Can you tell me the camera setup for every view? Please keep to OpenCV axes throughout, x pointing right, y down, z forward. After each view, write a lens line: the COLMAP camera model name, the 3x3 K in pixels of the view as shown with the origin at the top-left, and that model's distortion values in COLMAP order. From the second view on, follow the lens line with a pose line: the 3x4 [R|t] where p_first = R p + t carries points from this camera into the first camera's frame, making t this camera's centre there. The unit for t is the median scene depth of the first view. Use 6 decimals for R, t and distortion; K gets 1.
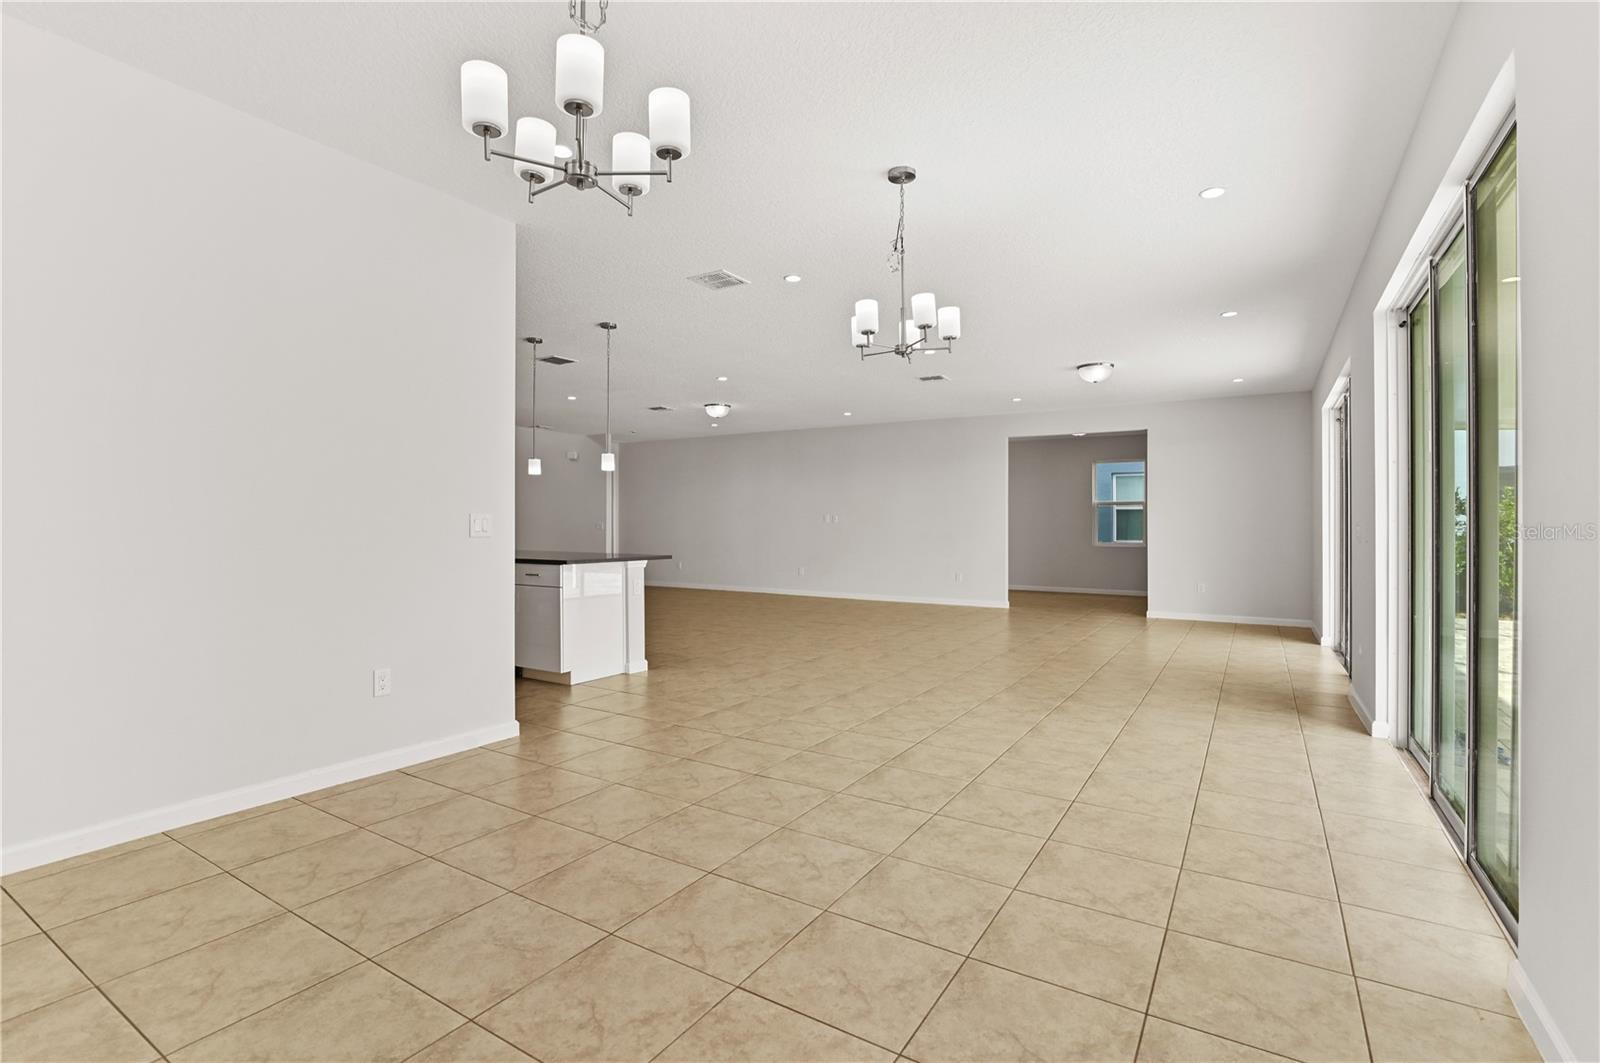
lens RADIAL K [[747.6, 0, 803.8], [0, 747.6, 538.5], [0, 0, 1]] dist [0.001402, 0.002305]
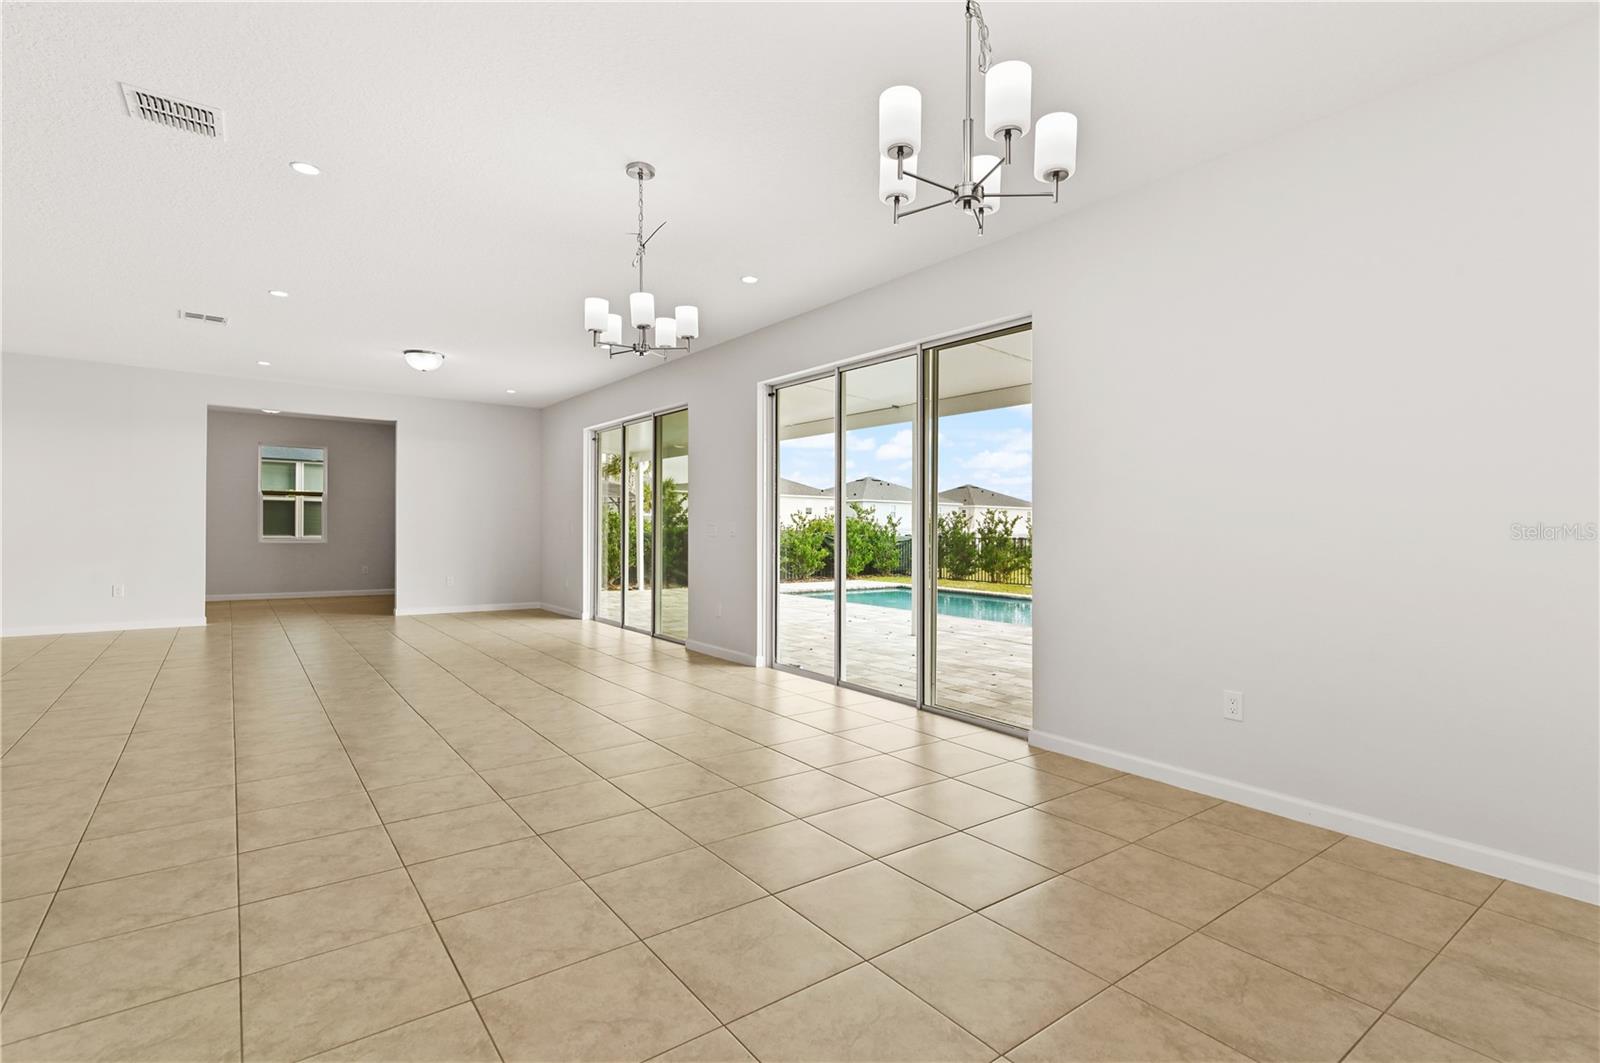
lens RADIAL K [[747.6, 0, 805.7], [0, 747.6, 529.1], [0, 0, 1]] dist [0.001402, 0.002305]
pose [[0.353772, -0.002914, 0.935327, -0.558898], [0.005679, 0.999983, 0.000968, -0.009427], [-0.935314, 0.004969, 0.353783, 0.348913]]
